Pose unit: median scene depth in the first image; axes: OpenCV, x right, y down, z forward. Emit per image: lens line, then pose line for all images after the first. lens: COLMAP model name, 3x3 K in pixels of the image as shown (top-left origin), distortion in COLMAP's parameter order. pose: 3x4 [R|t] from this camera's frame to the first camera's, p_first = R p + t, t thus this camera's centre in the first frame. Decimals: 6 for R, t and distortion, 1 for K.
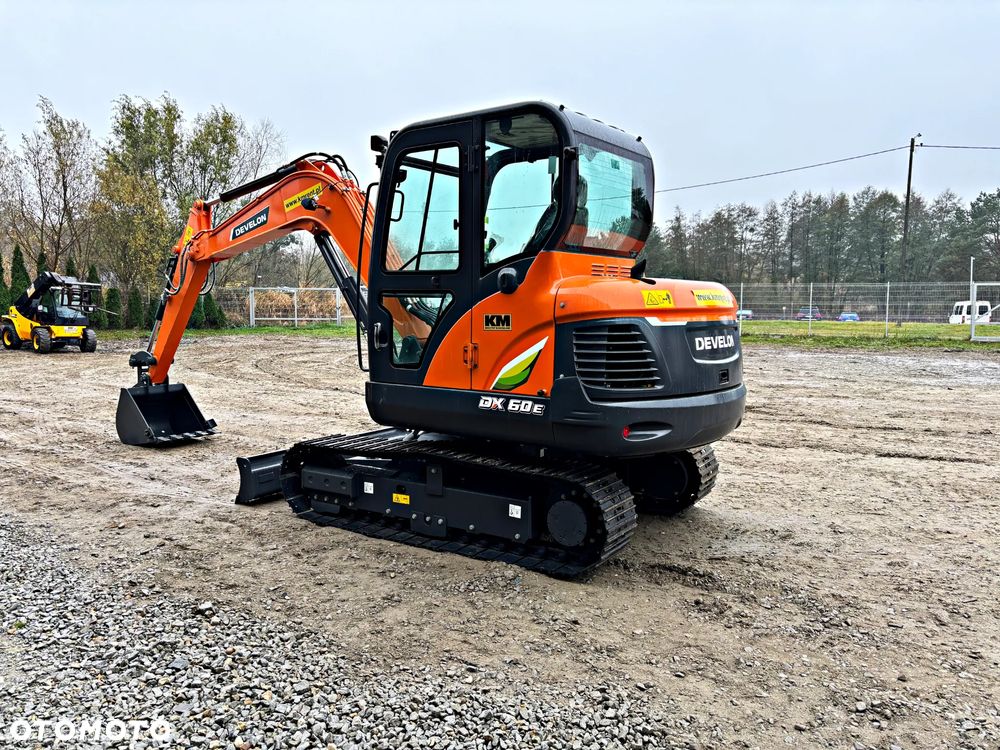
lens RADIAL K [[755.4, 0, 496.9], [0, 755.4, 378.7], [0, 0, 1]] dist [0.050965, -0.063069]
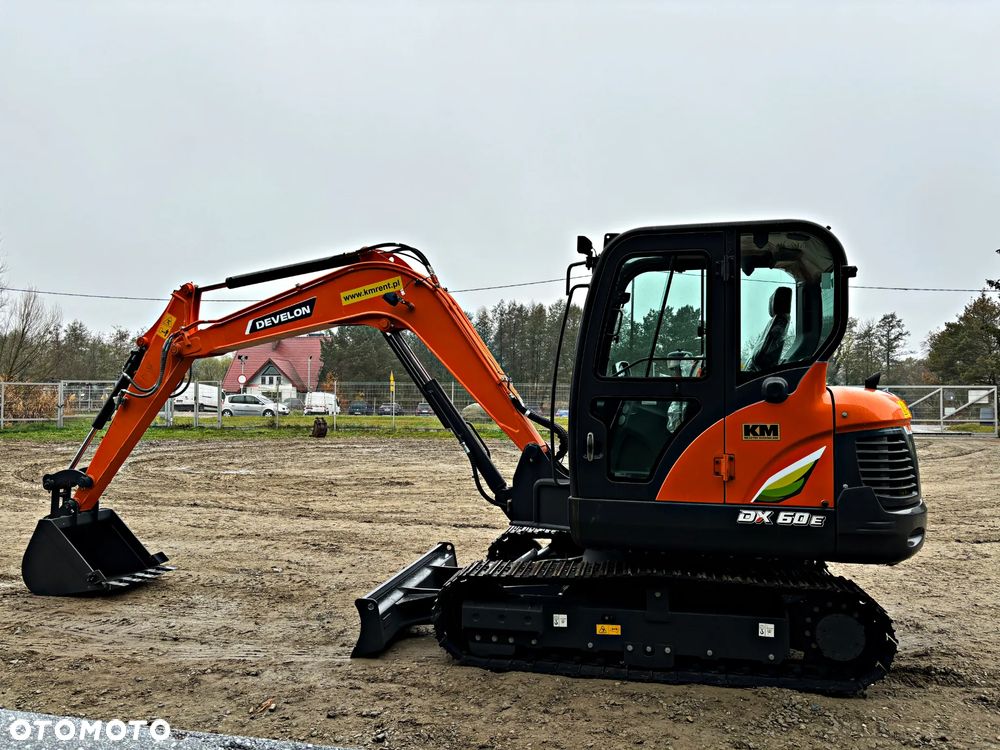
lens RADIAL K [[755.4, 0, 496.9], [0, 755.4, 378.7], [0, 0, 1]] dist [0.050965, -0.063069]
pose [[0.927304, 0.012984, 0.374083, -0.629136], [0.034495, 0.992181, -0.119946, -0.034414], [-0.372715, 0.124130, 0.919606, 0.199914]]
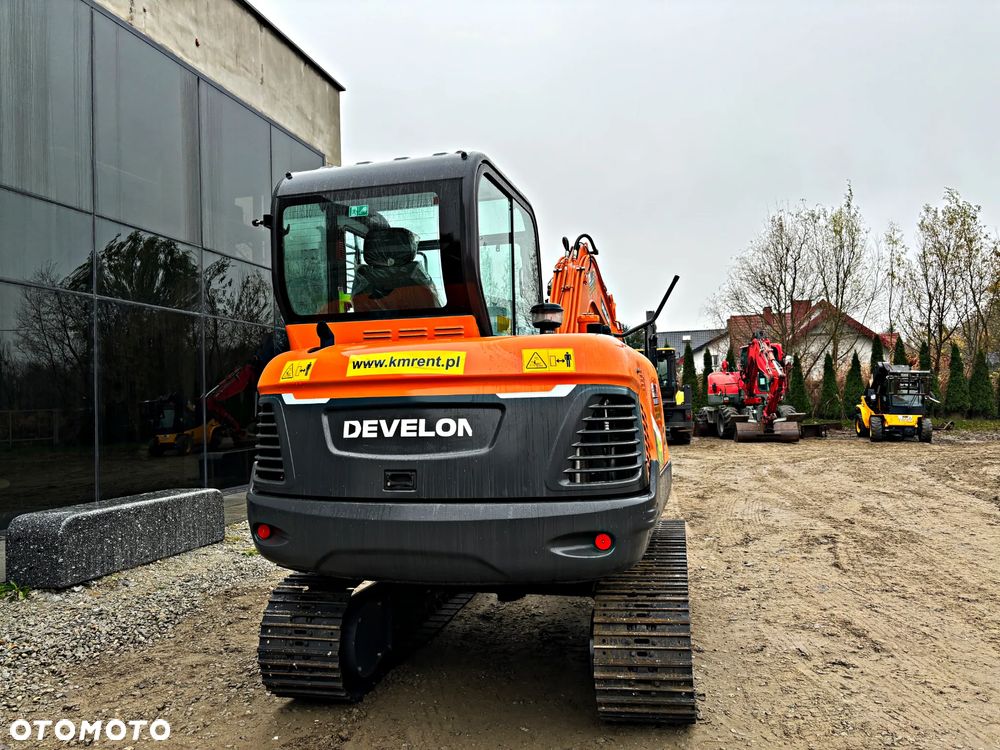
lens RADIAL K [[755.4, 0, 496.9], [0, 755.4, 378.7], [0, 0, 1]] dist [0.050965, -0.063069]
pose [[0.344625, -0.042620, -0.937772, 0.905065], [-0.068366, 0.995177, -0.070353, -0.048232], [0.936248, 0.088357, 0.340049, 0.809746]]
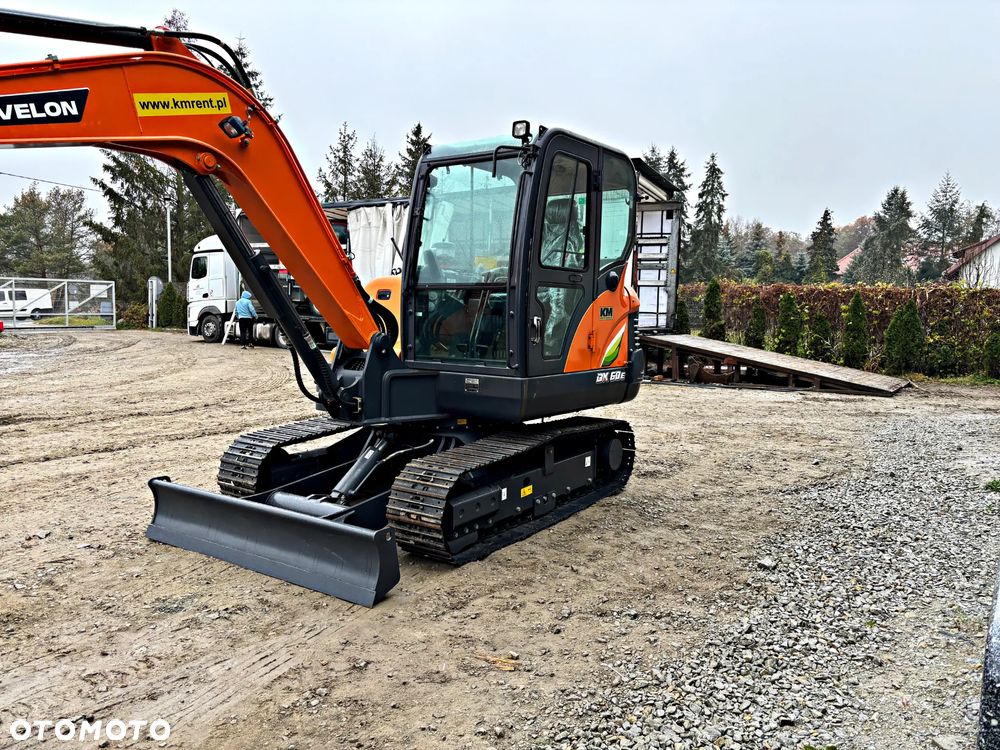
lens RADIAL K [[755.4, 0, 496.9], [0, 755.4, 378.7], [0, 0, 1]] dist [0.050965, -0.063069]
pose [[0.003035, -0.096363, 0.995342, -1.186399], [0.084080, 0.991846, 0.095768, -0.095218], [-0.996454, 0.083398, 0.011112, 1.086826]]
